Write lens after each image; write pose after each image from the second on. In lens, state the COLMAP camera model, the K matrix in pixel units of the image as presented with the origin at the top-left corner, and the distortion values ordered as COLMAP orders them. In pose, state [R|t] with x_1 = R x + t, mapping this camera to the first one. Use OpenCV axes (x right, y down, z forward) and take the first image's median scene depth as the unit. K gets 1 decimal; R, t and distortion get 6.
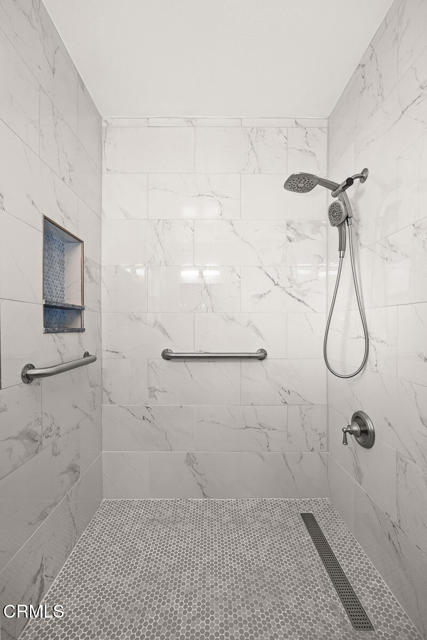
lens RADIAL K [[246.6, 0, 213.3], [0, 246.6, 329.4], [0, 0, 1]] dist [-0.000244, -0.000023]
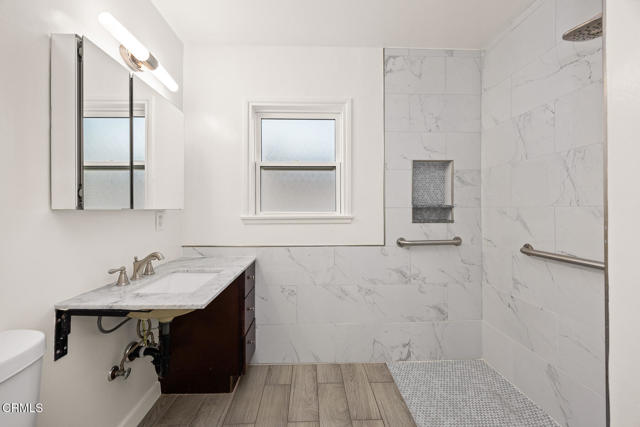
lens RADIAL K [[246.6, 0, 319.6], [0, 246.6, 210.8], [0, 0, 1]] dist [-0.000244, -0.000023]
pose [[0.042609, 0.002971, -0.999087, 0.754605], [-0.002276, 0.999993, 0.002877, -0.052923], [0.999089, 0.002151, 0.042615, 0.134753]]
